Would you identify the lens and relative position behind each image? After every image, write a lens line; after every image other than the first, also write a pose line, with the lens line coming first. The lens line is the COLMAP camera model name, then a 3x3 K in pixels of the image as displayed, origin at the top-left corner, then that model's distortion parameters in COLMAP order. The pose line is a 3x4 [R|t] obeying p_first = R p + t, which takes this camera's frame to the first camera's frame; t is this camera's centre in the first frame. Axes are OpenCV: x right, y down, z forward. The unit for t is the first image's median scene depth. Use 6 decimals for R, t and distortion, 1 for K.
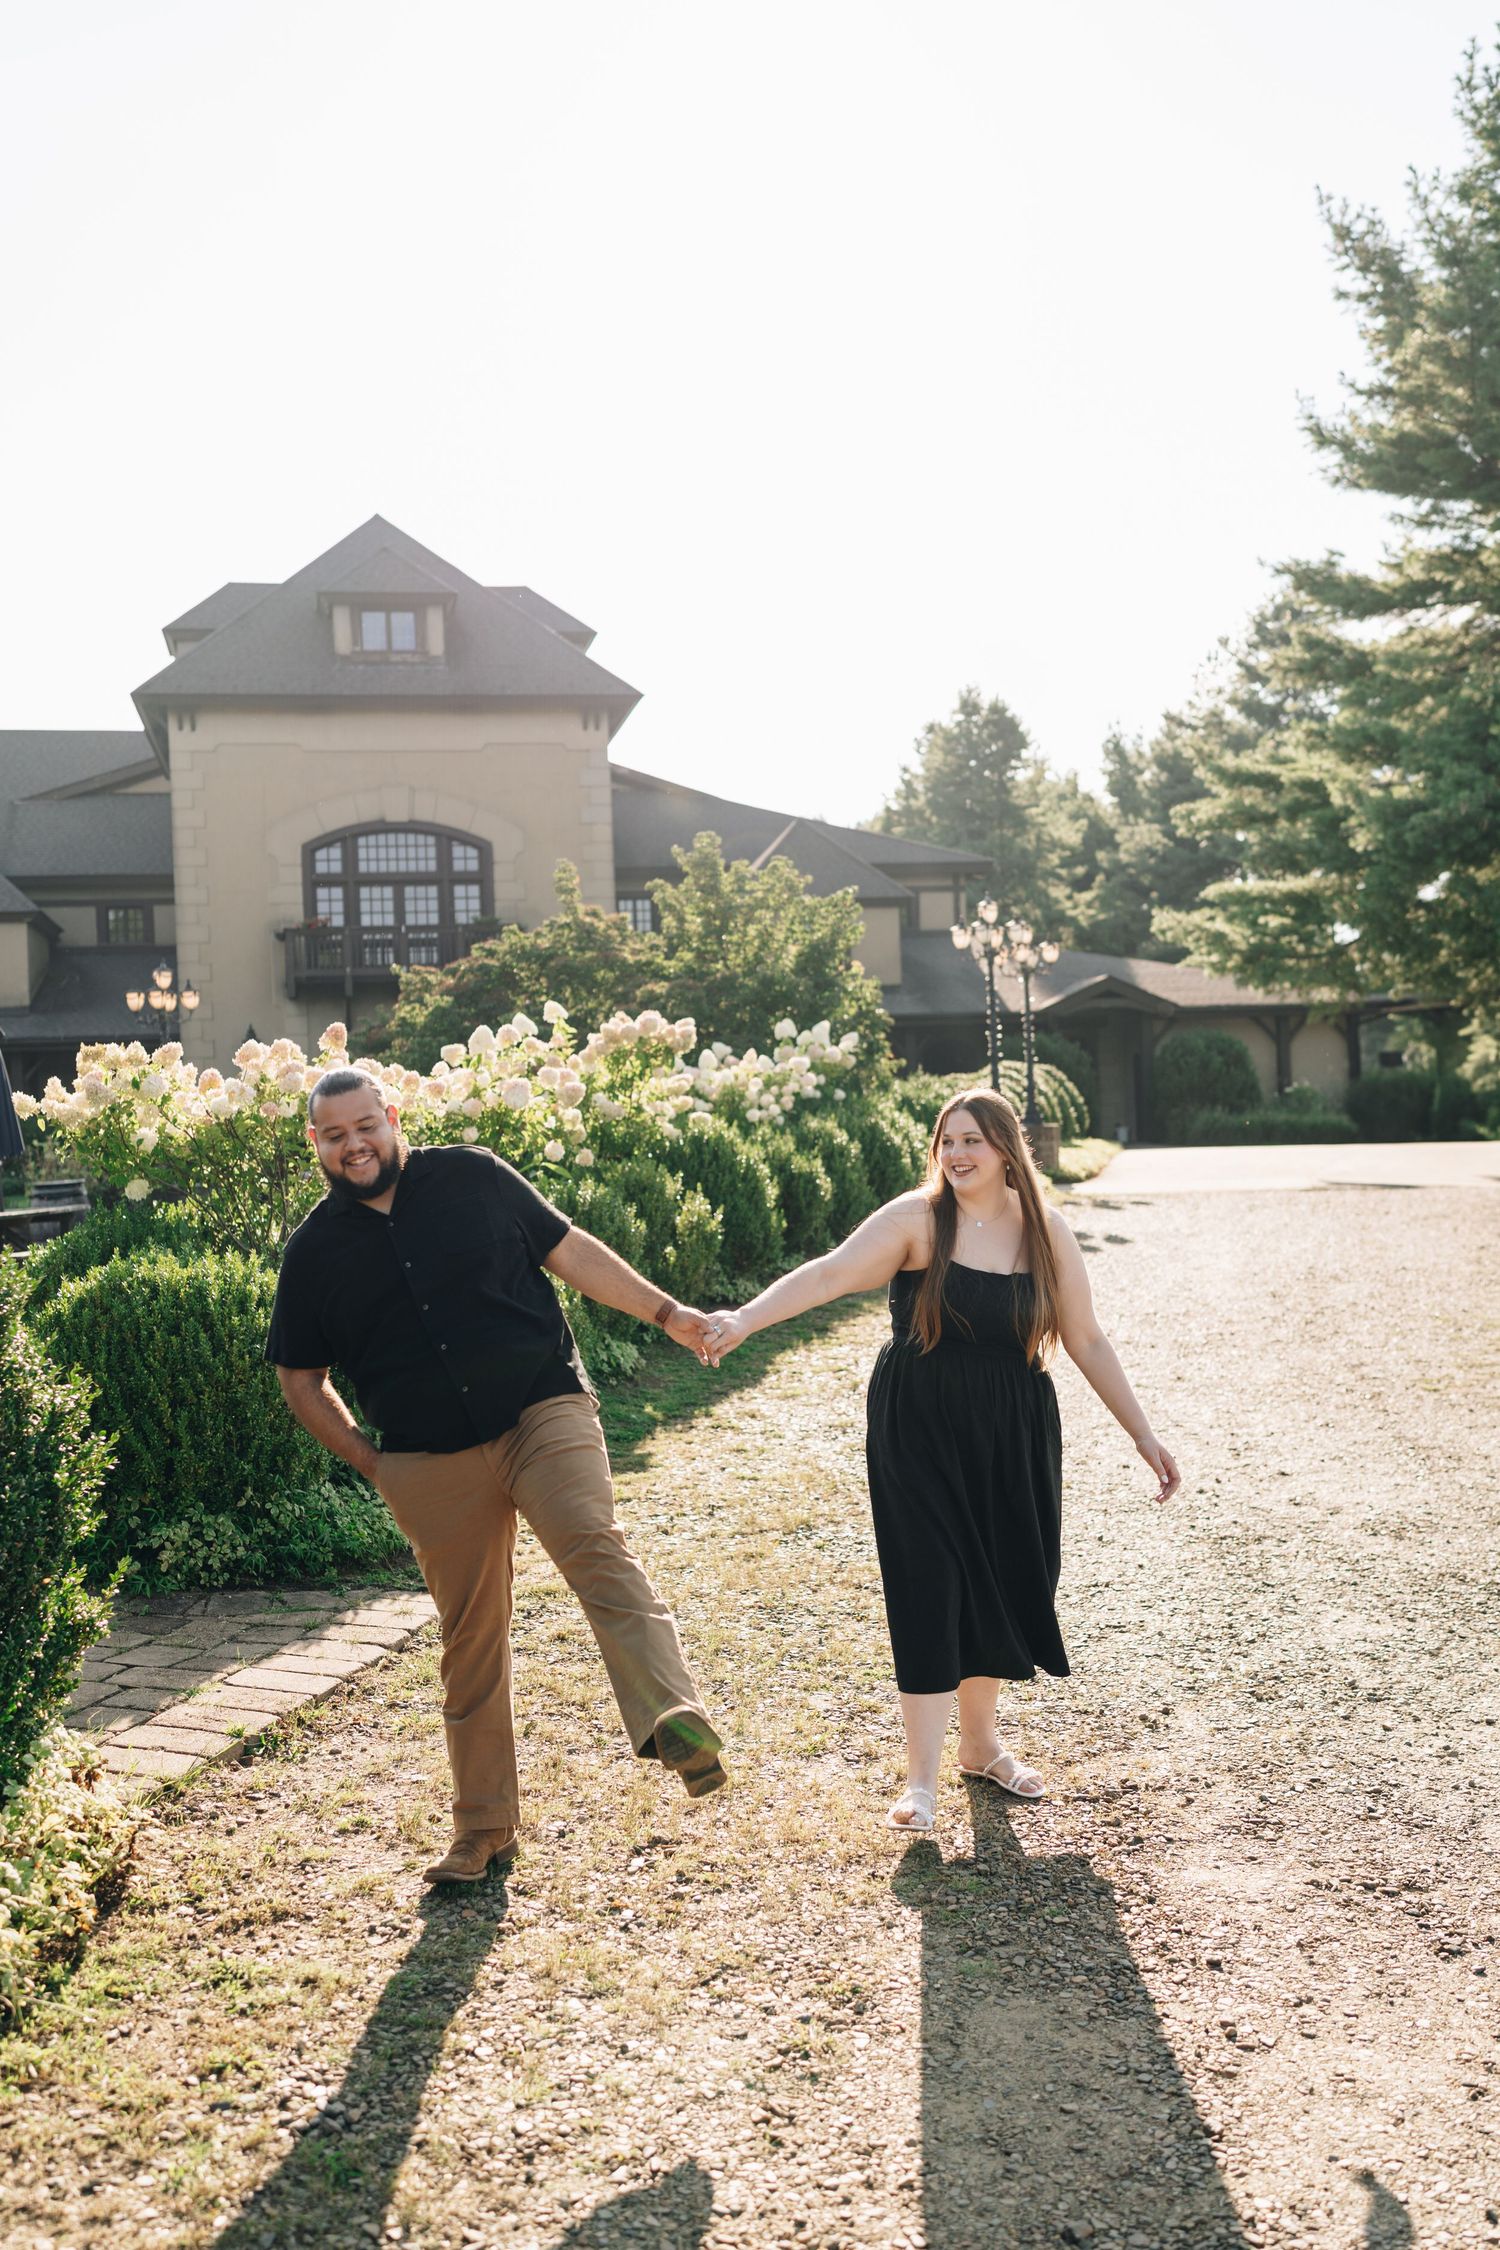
lens RADIAL K [[2208.9, 0, 750.0], [0, 2208.9, 1125.0], [0, 0, 1]] dist [0.007820, 0.011254]
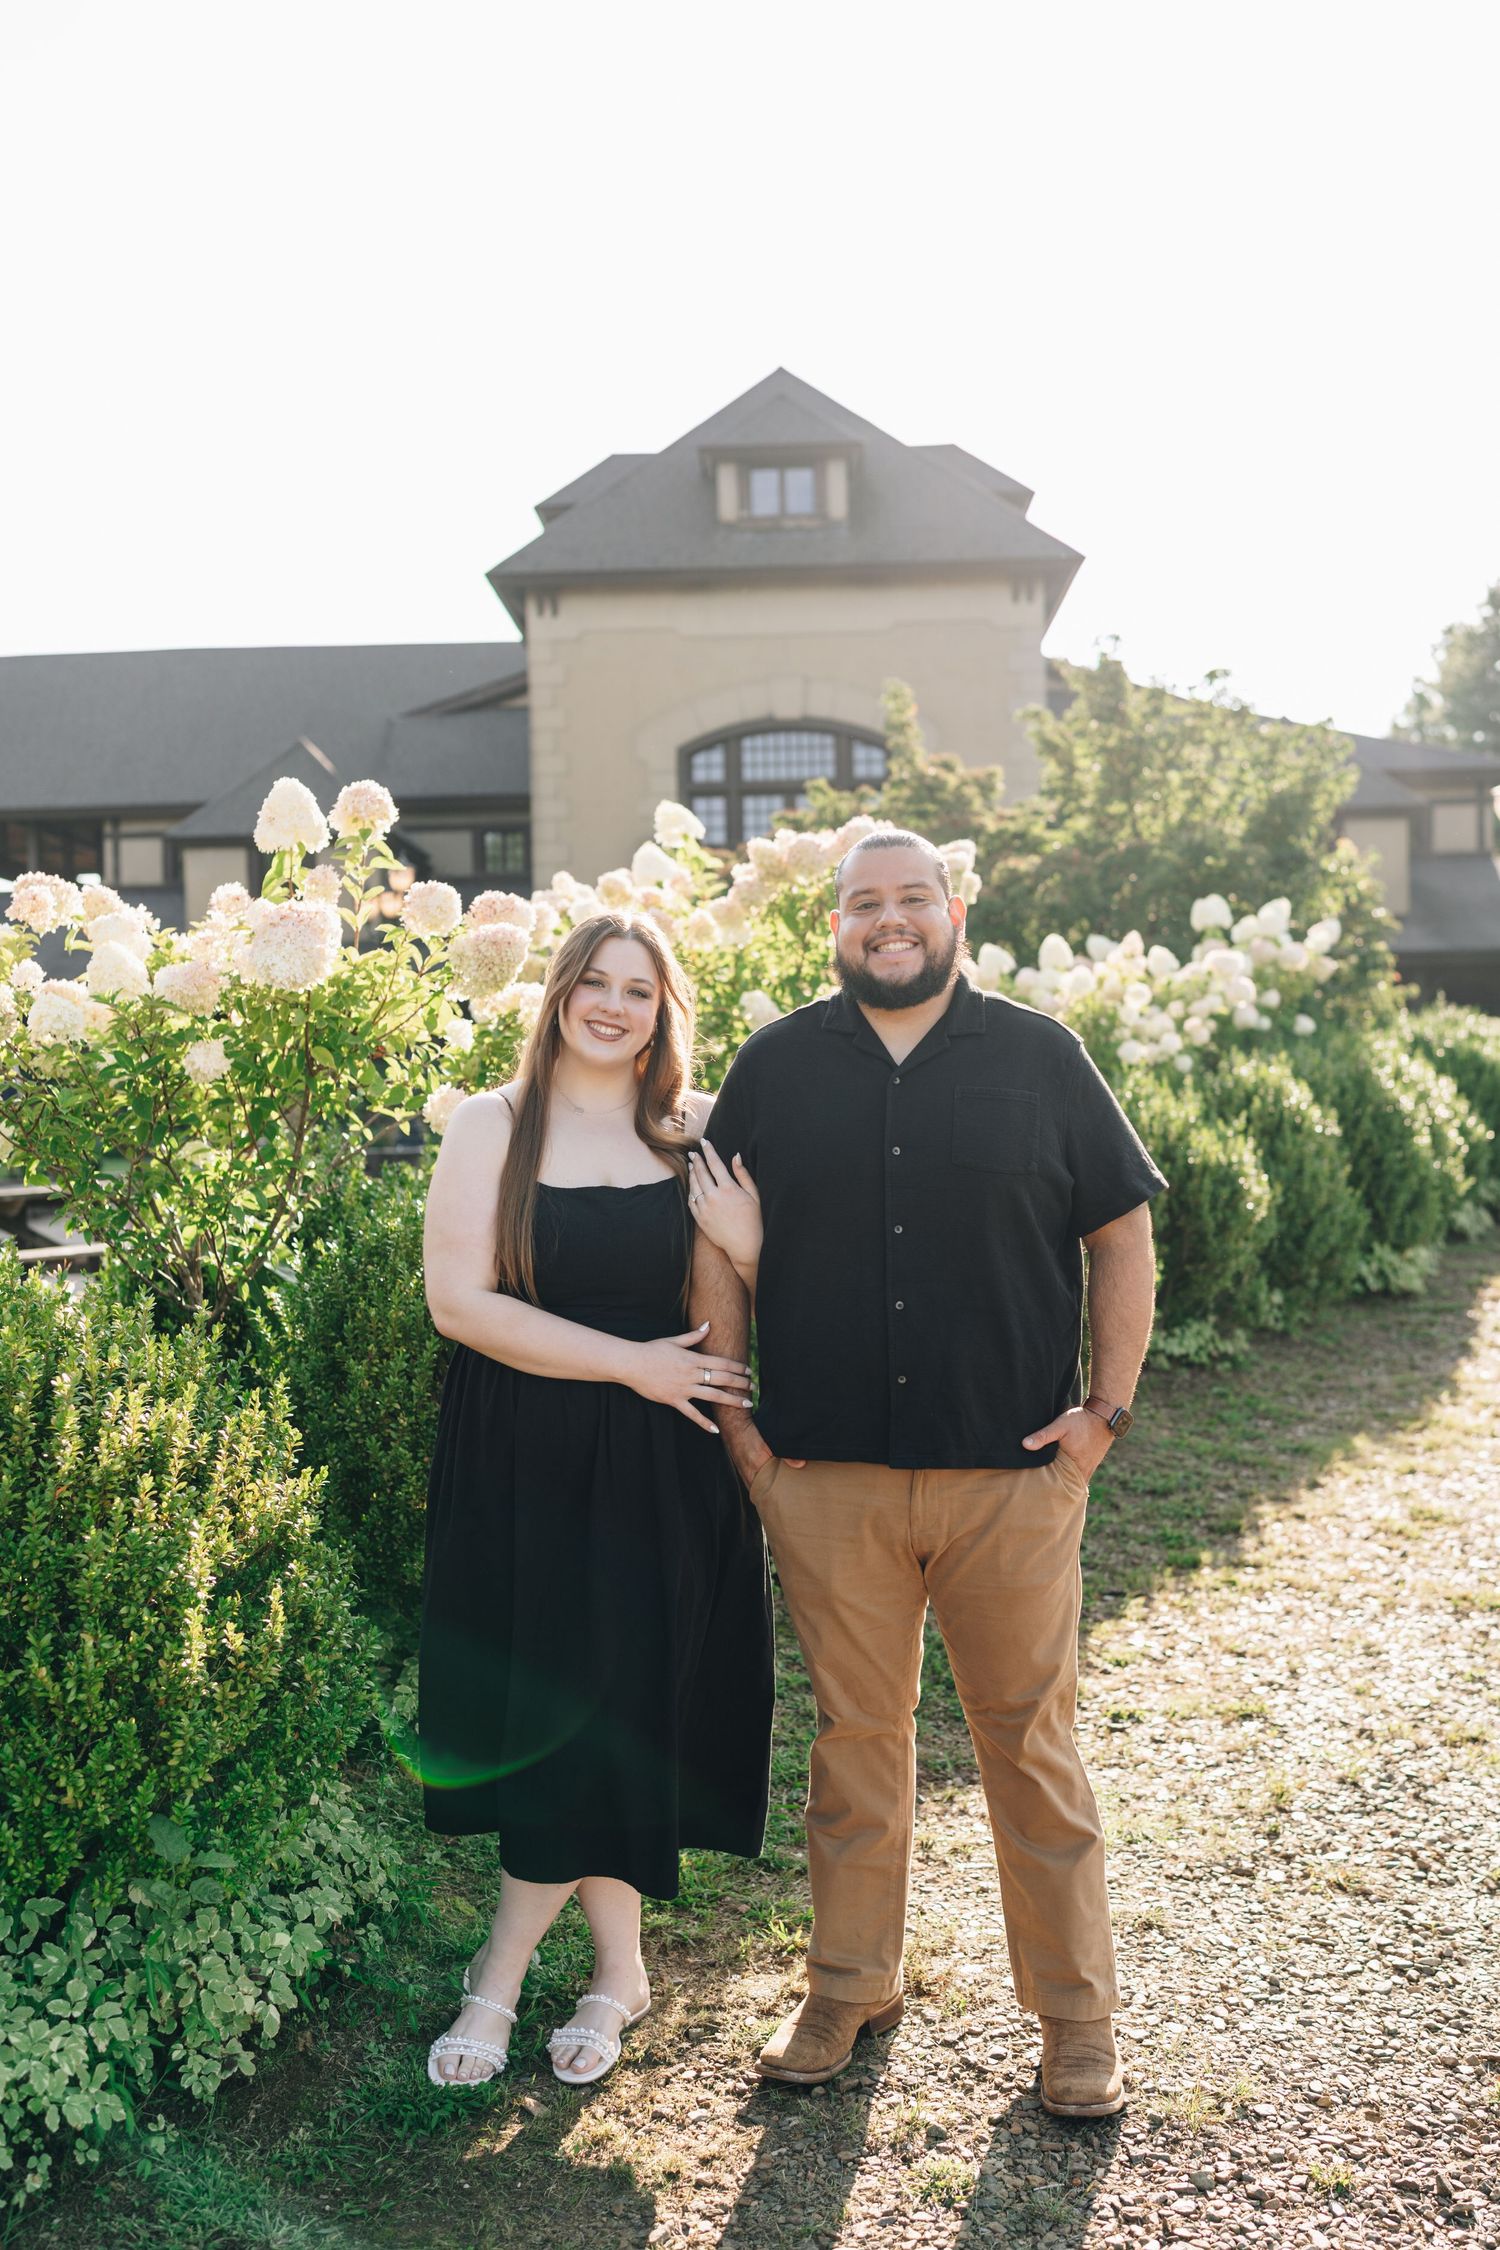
lens RADIAL K [[2183.2, 0, 750.0], [0, 2183.2, 1125.0], [0, 0, 1]] dist [0.002059, 0.008509]
pose [[0.975405, 0.017738, -0.219705, 0.015405], [-0.013947, 0.999726, 0.018793, 0.002481], [0.219978, -0.015267, 0.975385, 0.249155]]
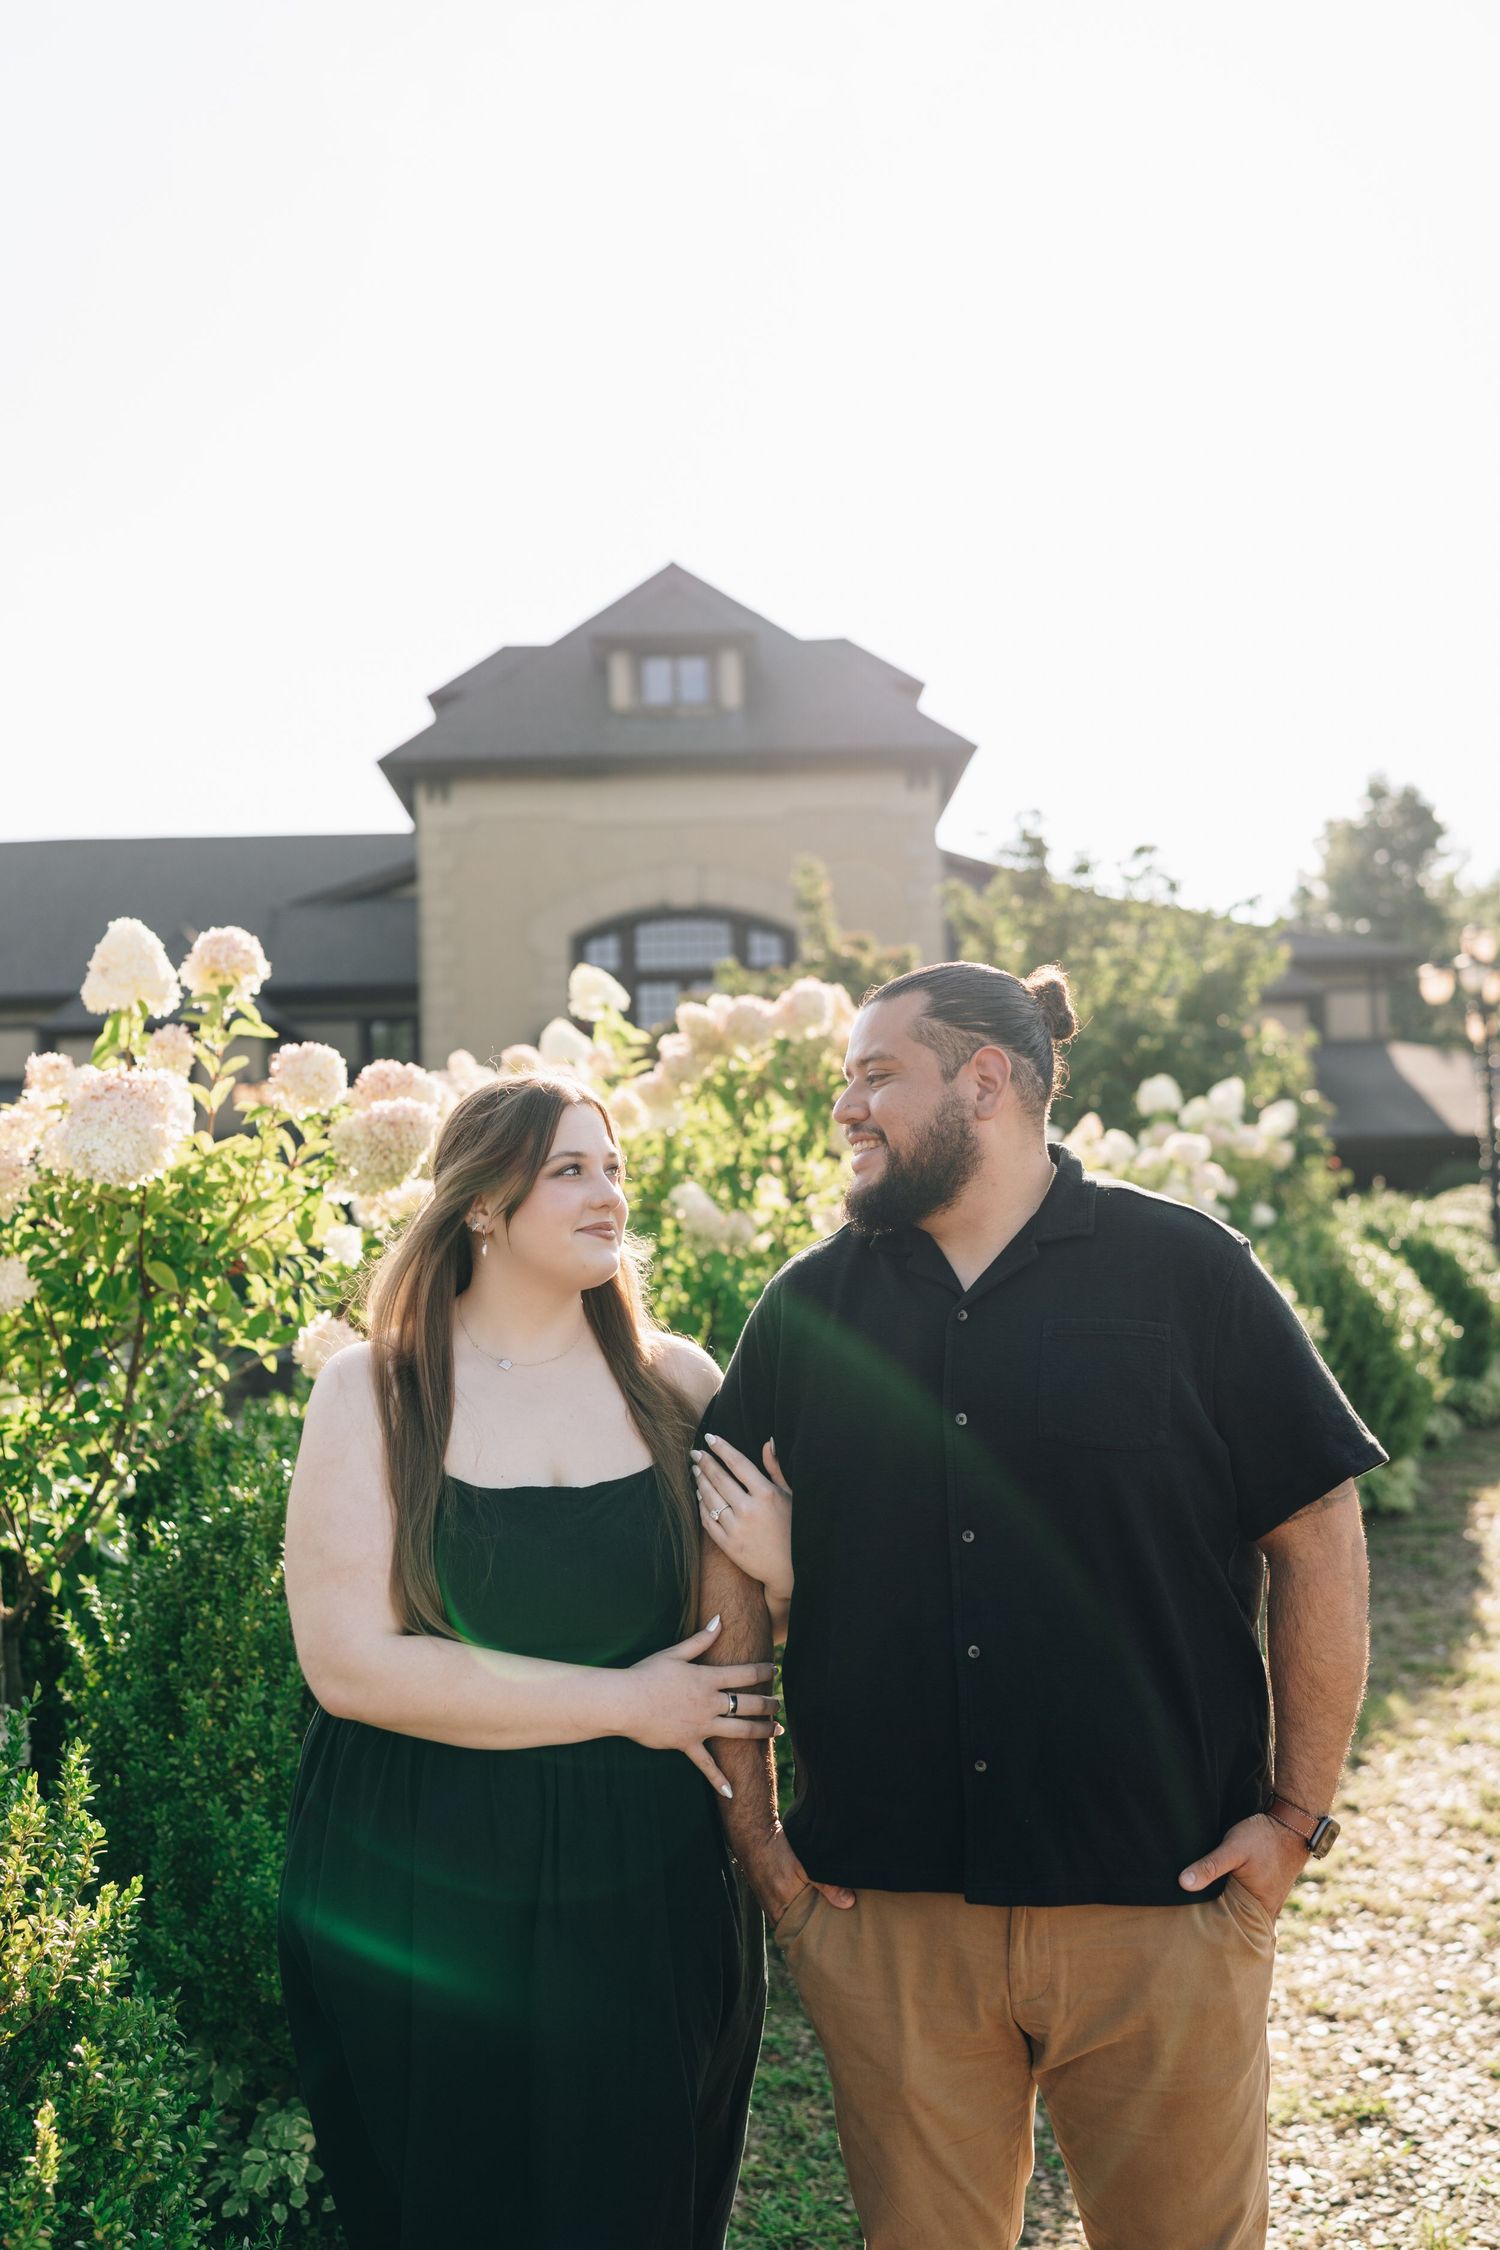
lens RADIAL K [[2183.2, 0, 750.0], [0, 2183.2, 1125.0], [0, 0, 1]] dist [0.002059, 0.008509]
pose [[0.985356, -0.006948, -0.170366, 0.005149], [-0.004865, 0.997617, -0.068825, 0.001070], [0.170438, 0.068646, 0.982974, 0.277516]]
